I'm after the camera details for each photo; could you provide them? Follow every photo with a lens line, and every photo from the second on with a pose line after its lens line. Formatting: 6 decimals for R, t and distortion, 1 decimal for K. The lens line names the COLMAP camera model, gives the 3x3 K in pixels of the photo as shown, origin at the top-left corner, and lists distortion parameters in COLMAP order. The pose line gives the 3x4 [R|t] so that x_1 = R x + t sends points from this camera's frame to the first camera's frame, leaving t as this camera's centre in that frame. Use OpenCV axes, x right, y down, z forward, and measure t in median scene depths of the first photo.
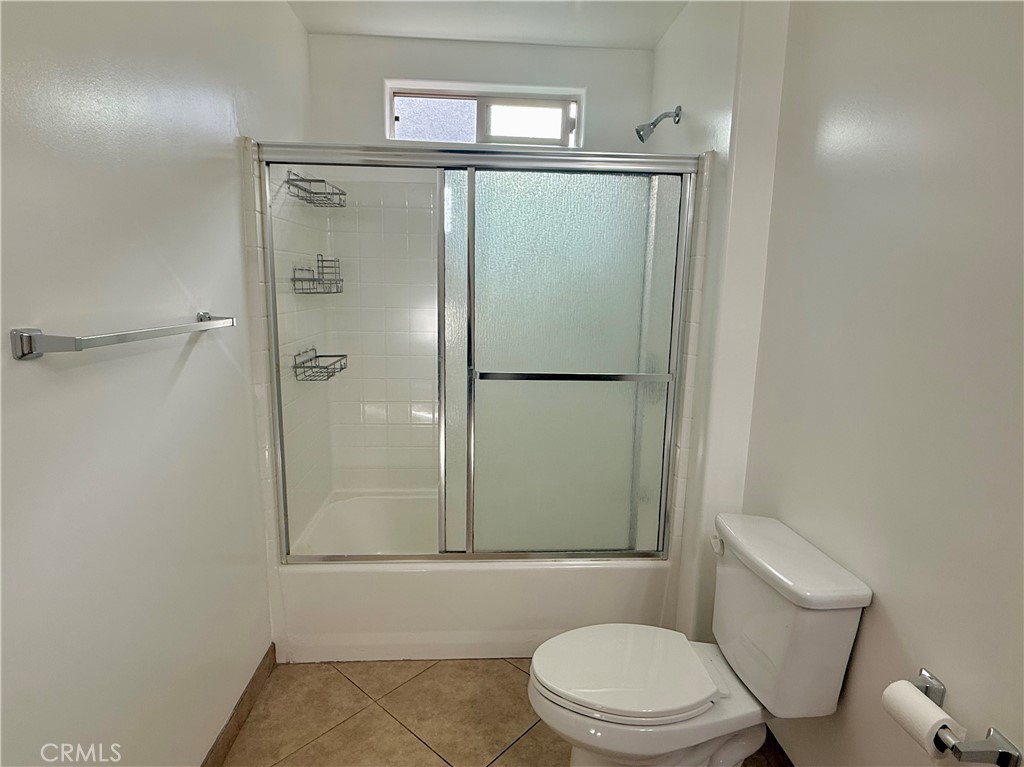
lens RADIAL K [[542.2, 0, 512.9], [0, 542.2, 384.9], [0, 0, 1]] dist [-0.002410, 0.000190]
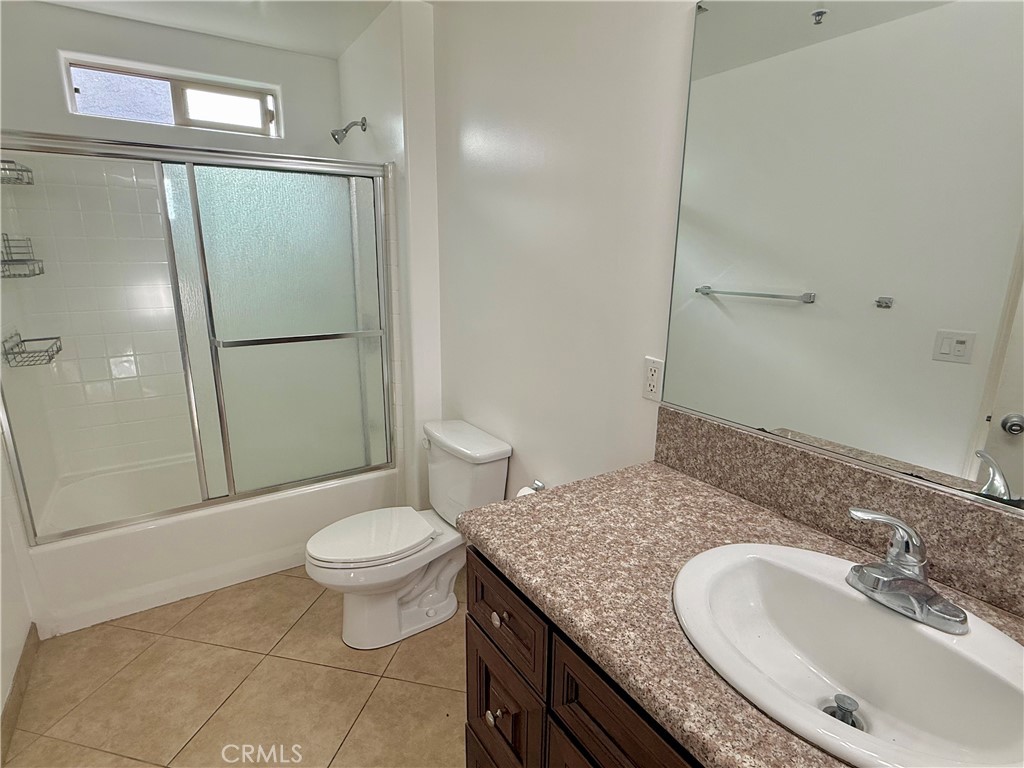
lens RADIAL K [[542.2, 0, 512.9], [0, 542.2, 385.4], [0, 0, 1]] dist [-0.002410, 0.000190]
pose [[0.866519, -0.130757, 0.481713, -0.089675], [0.091023, 0.990290, 0.105071, 0.004965], [-0.490775, -0.047198, 0.870007, -0.322824]]
